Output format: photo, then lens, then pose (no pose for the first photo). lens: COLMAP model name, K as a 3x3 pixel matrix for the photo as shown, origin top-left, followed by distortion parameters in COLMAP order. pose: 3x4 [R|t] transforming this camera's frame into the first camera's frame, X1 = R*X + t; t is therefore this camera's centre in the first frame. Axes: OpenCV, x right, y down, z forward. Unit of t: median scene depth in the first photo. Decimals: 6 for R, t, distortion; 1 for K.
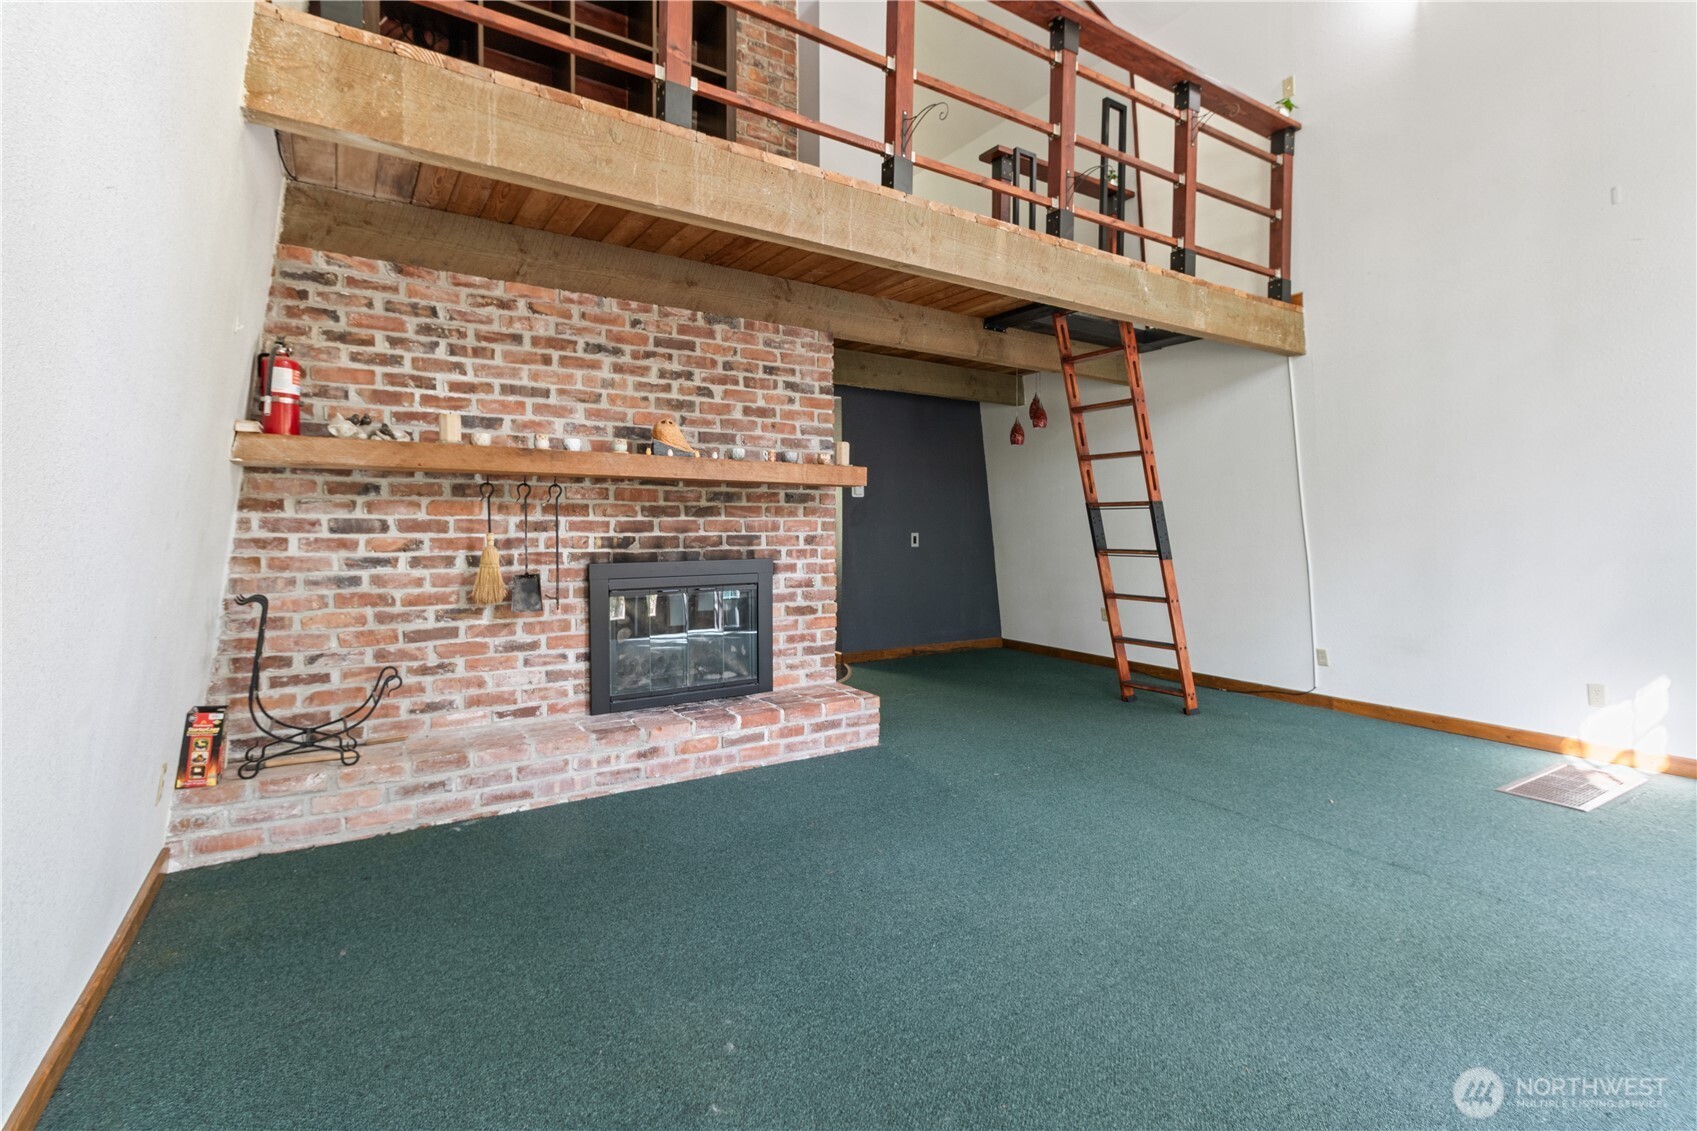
lens RADIAL K [[787.1, 0, 864.5], [0, 787.1, 544.6], [0, 0, 1]] dist [0.006836, 0.000123]
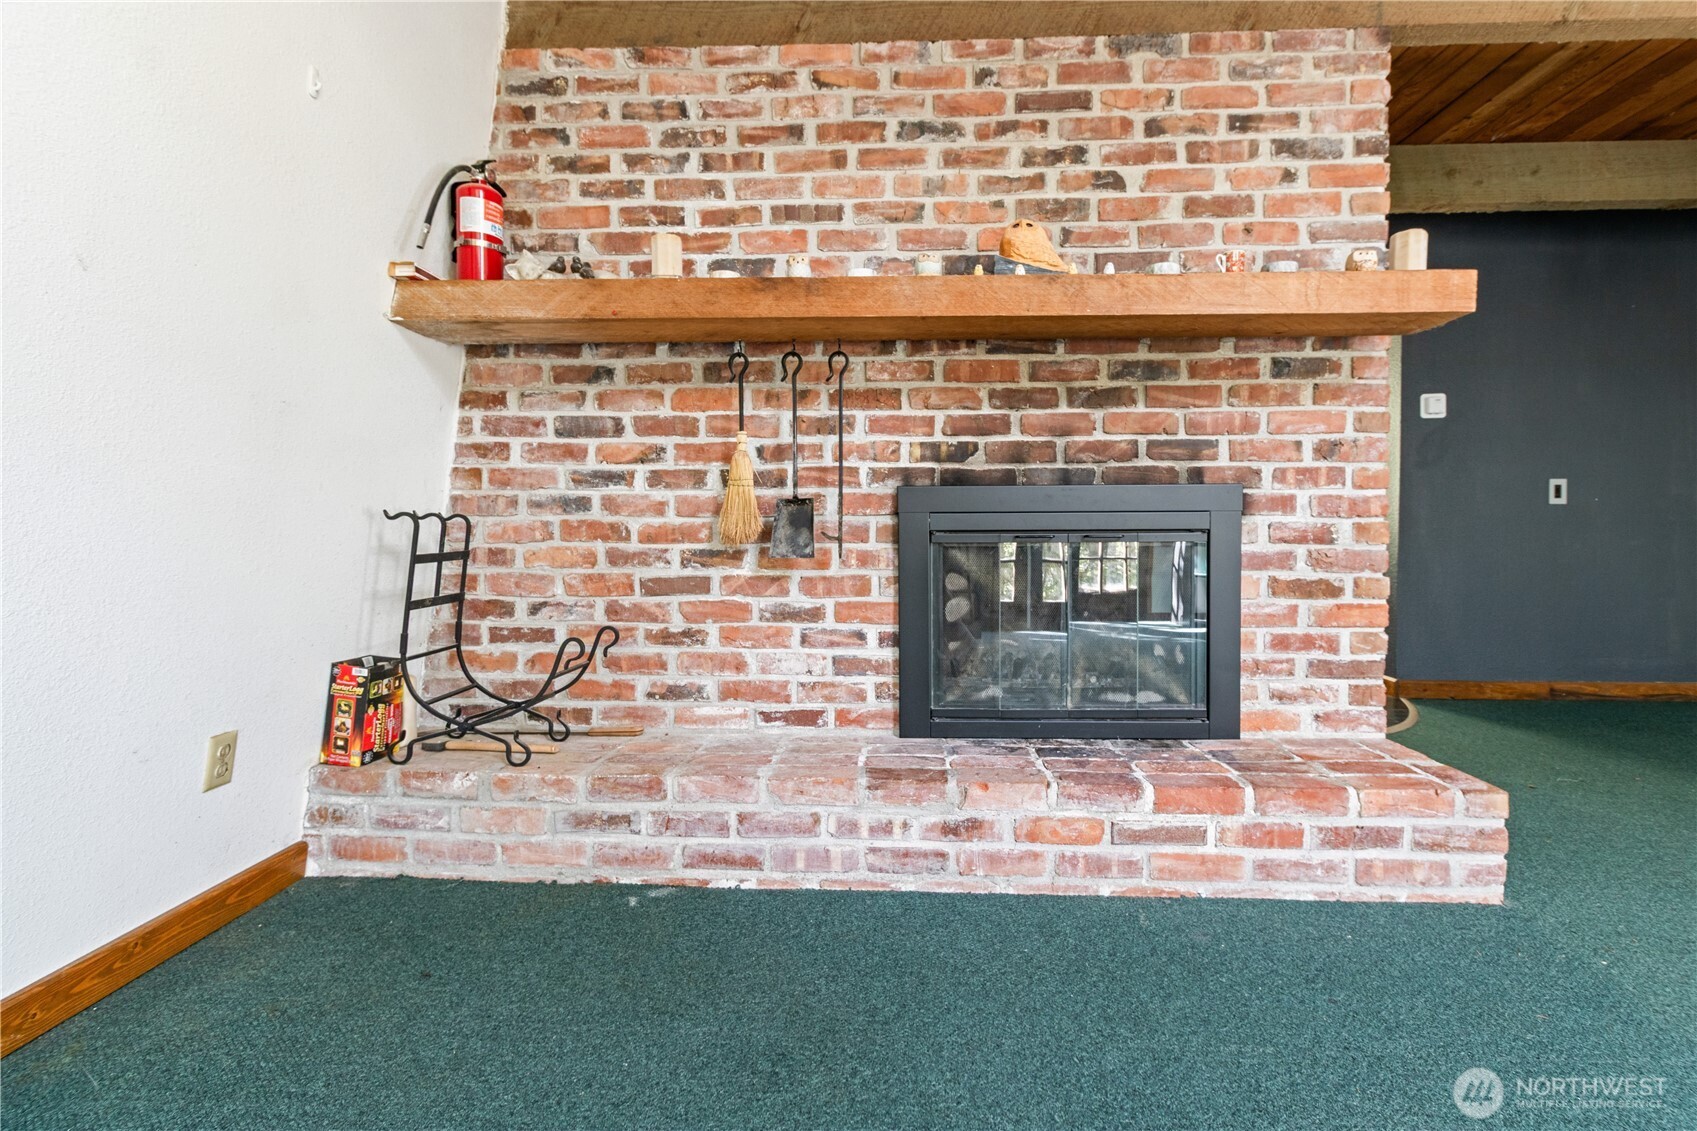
lens RADIAL K [[787.1, 0, 865.0], [0, 787.1, 543.1], [0, 0, 1]] dist [0.006836, 0.000123]
pose [[0.815152, 0.011000, -0.579142, -0.020001], [-0.012930, 0.999916, 0.000793, 0.066973], [0.579102, 0.006841, 0.815226, 0.486670]]
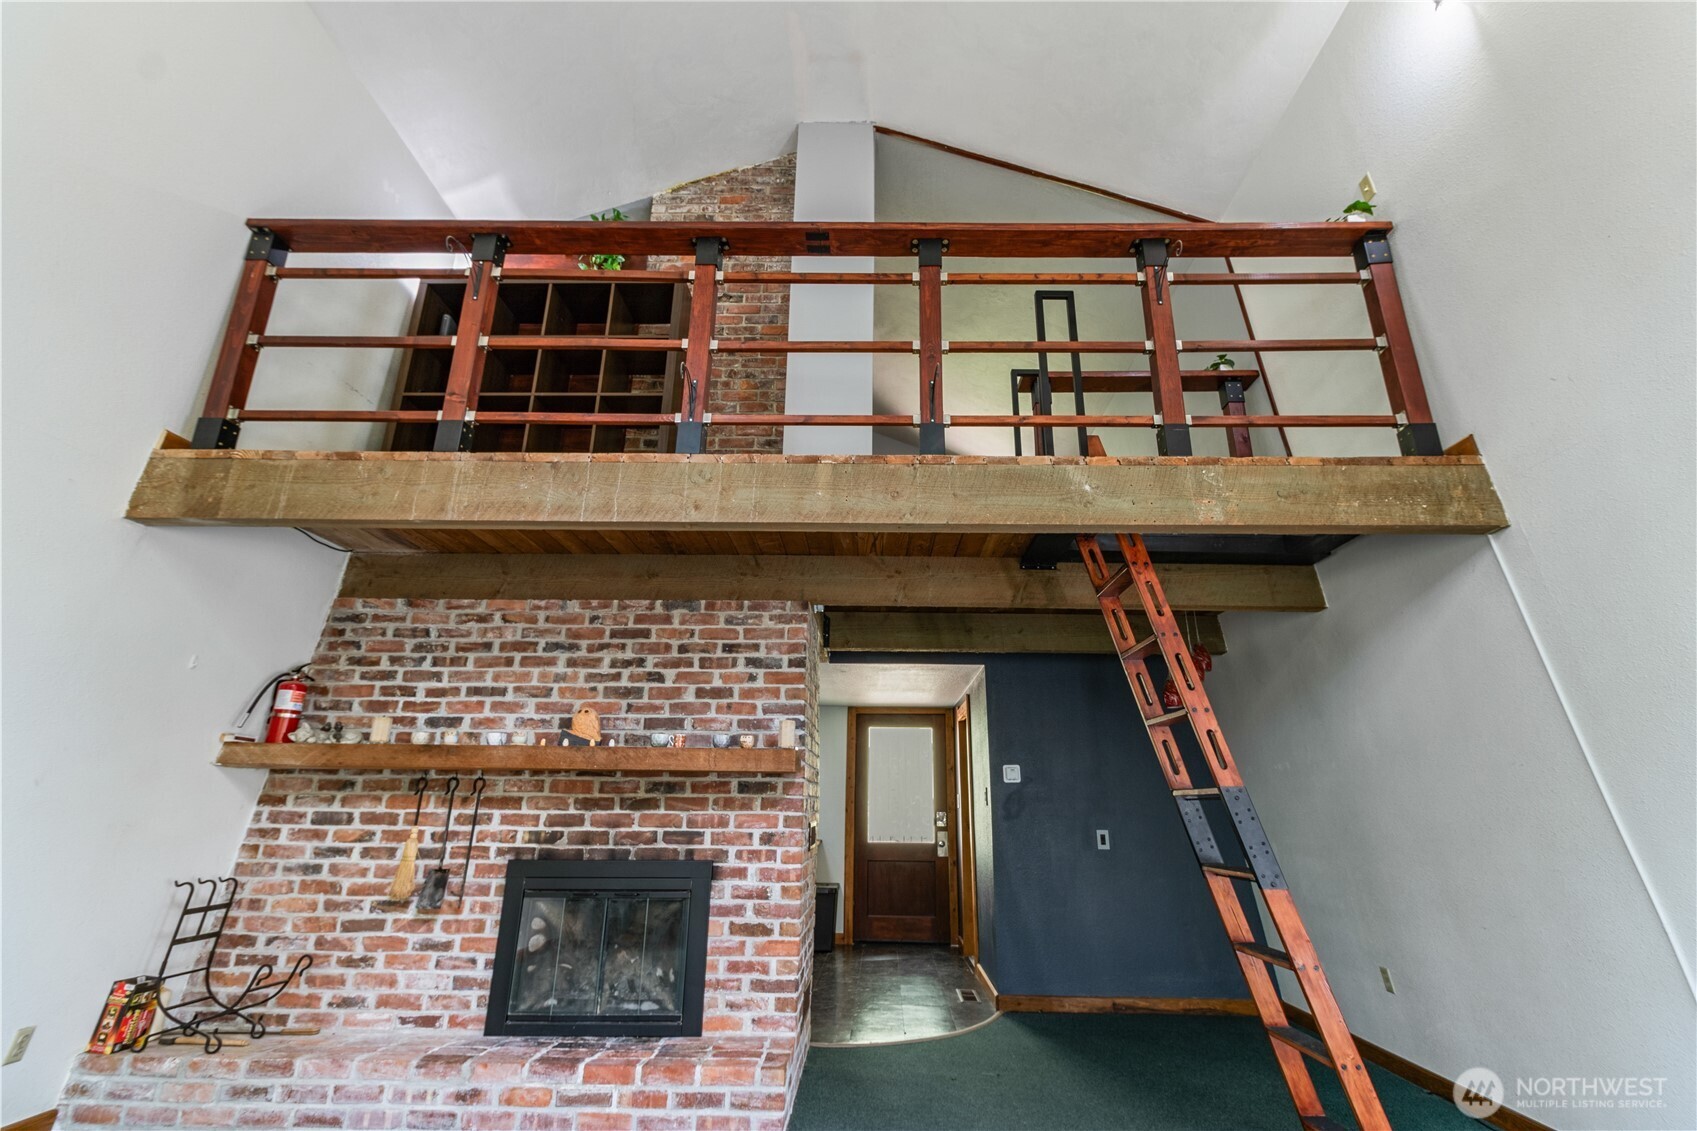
lens RADIAL K [[787.1, 0, 864.9], [0, 787.1, 542.2], [0, 0, 1]] dist [0.006836, 0.000123]
pose [[0.827993, -0.176606, -0.532202, 0.618411], [-0.021314, 0.938510, -0.344595, -0.017947], [0.560334, 0.296665, 0.773315, 0.354378]]
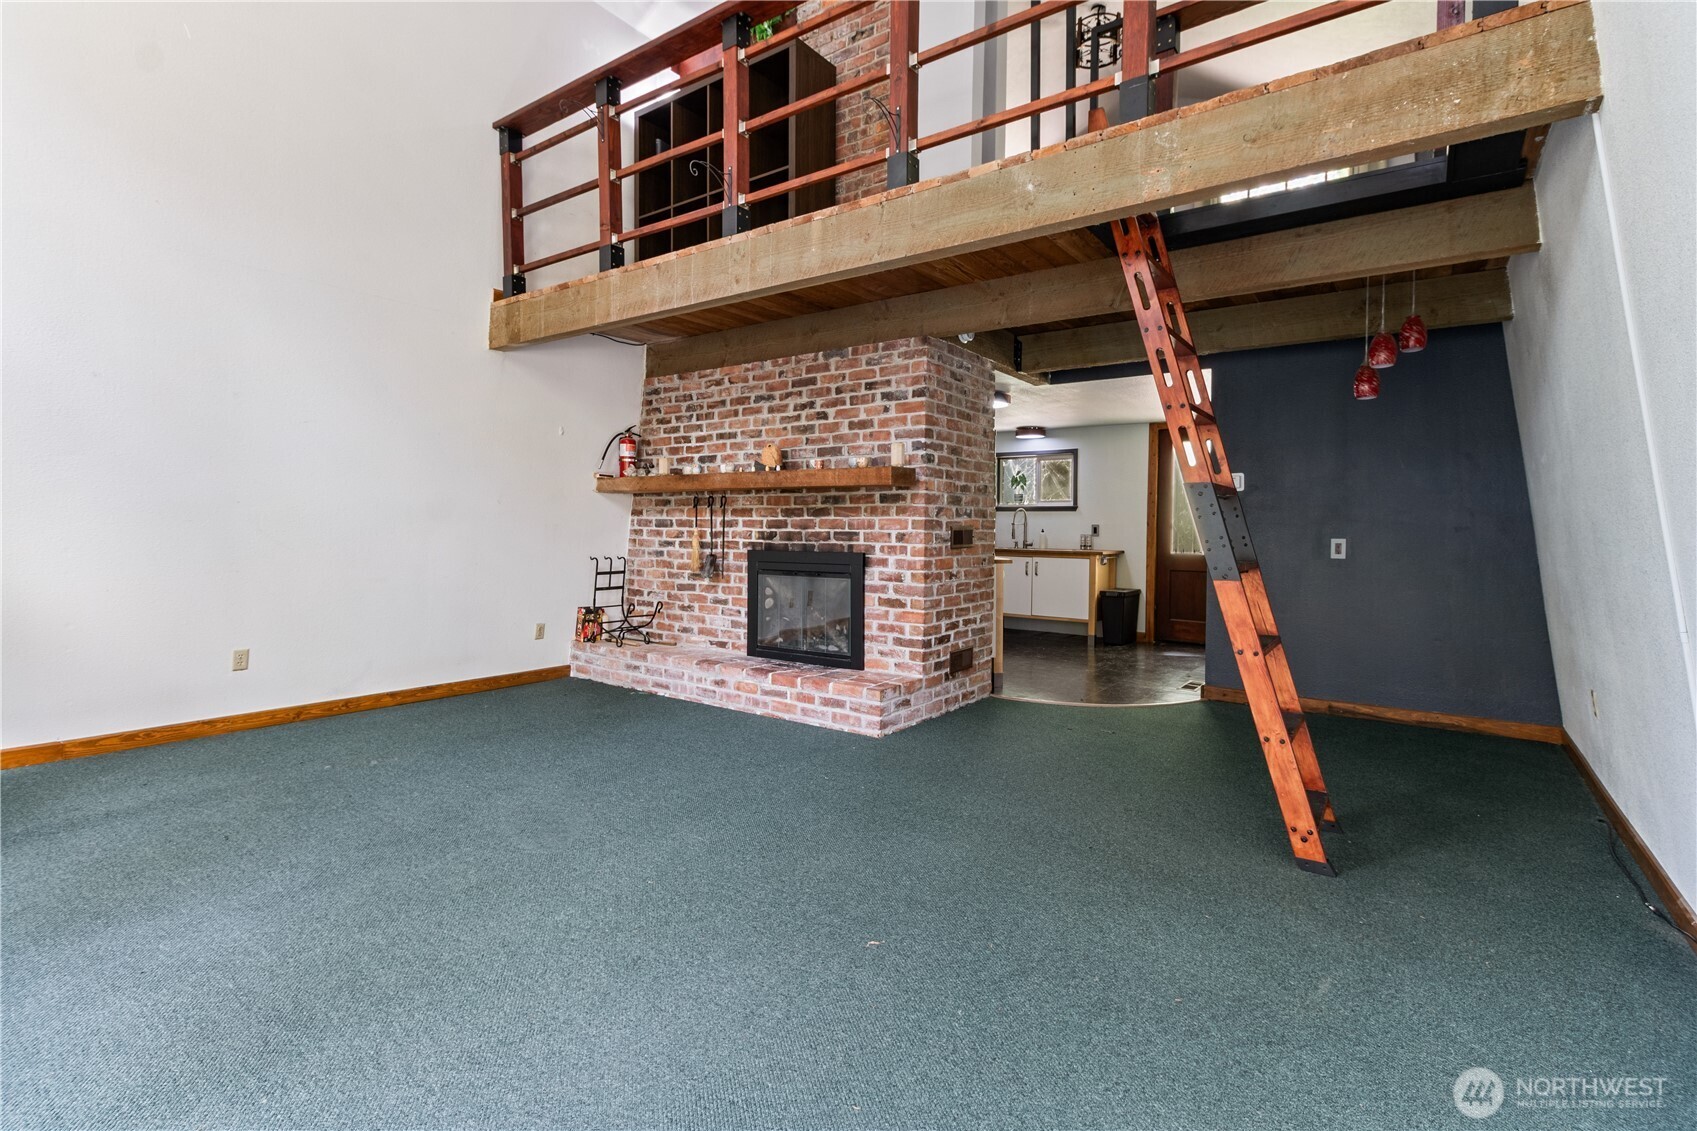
lens RADIAL K [[787.1, 0, 864.3], [0, 787.1, 541.5], [0, 0, 1]] dist [0.006836, 0.000123]
pose [[0.363330, 0.016154, -0.931520, 1.051097], [-0.032642, 0.999457, 0.004601, -0.004176], [0.931088, 0.028735, 0.363660, 0.664574]]
